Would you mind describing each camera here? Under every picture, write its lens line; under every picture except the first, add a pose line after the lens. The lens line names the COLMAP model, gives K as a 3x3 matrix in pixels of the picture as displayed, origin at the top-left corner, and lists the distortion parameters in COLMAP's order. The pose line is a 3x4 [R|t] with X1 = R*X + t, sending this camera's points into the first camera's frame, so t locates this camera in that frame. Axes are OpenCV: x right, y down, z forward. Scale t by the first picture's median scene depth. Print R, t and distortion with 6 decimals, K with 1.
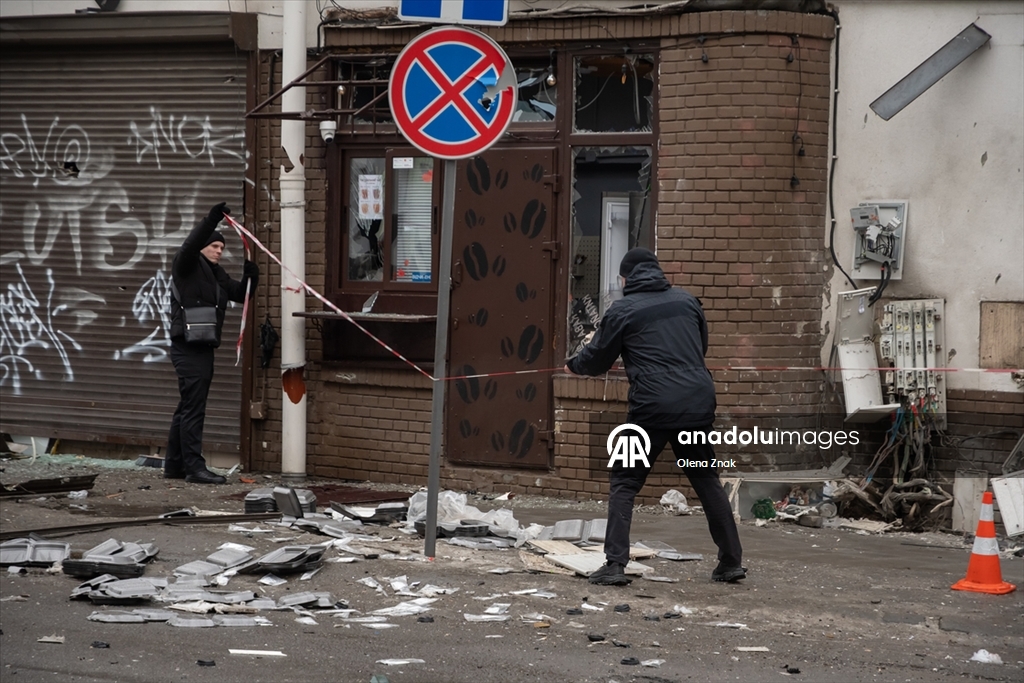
lens RADIAL K [[3661.9, 0, 509.3], [0, 3661.9, 355.4], [0, 0, 1]] dist [0.723346, 2.033042]
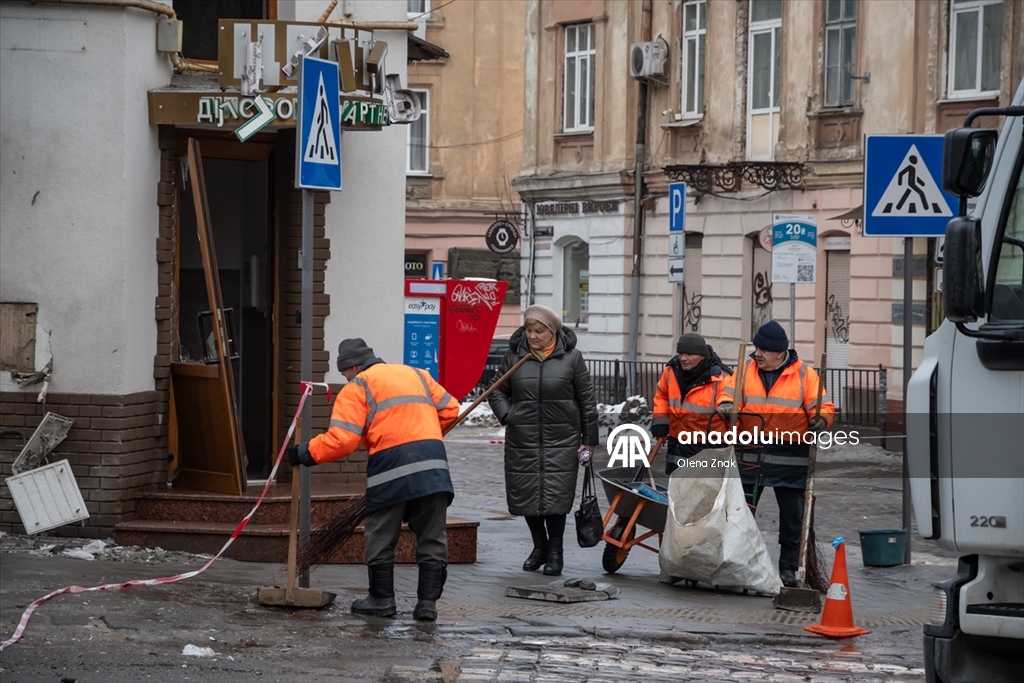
lens RADIAL K [[3661.9, 0, 509.3], [0, 3661.9, 355.4], [0, 0, 1]] dist [0.723346, 2.033042]
pose [[0.904968, -0.018083, 0.425095, -0.153317], [0.016833, 0.999836, 0.006696, -0.004101], [-0.425146, 0.001096, 0.905124, 0.025315]]
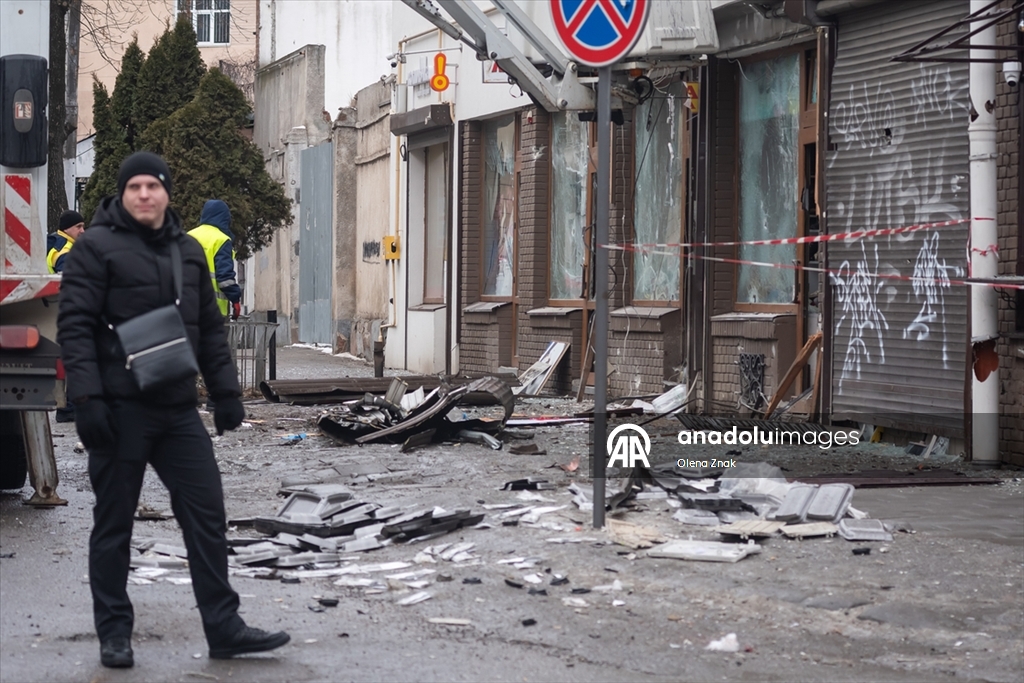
lens RADIAL K [[3534.5, 0, 512.0], [0, 3534.5, 341.5], [0, 0, 1]] dist [-0.227486, -0.829499]
pose [[0.795059, -0.005127, -0.606511, 0.365508], [-0.009908, 0.999721, -0.021439, 0.022697], [0.606452, 0.023055, 0.794786, 0.255884]]
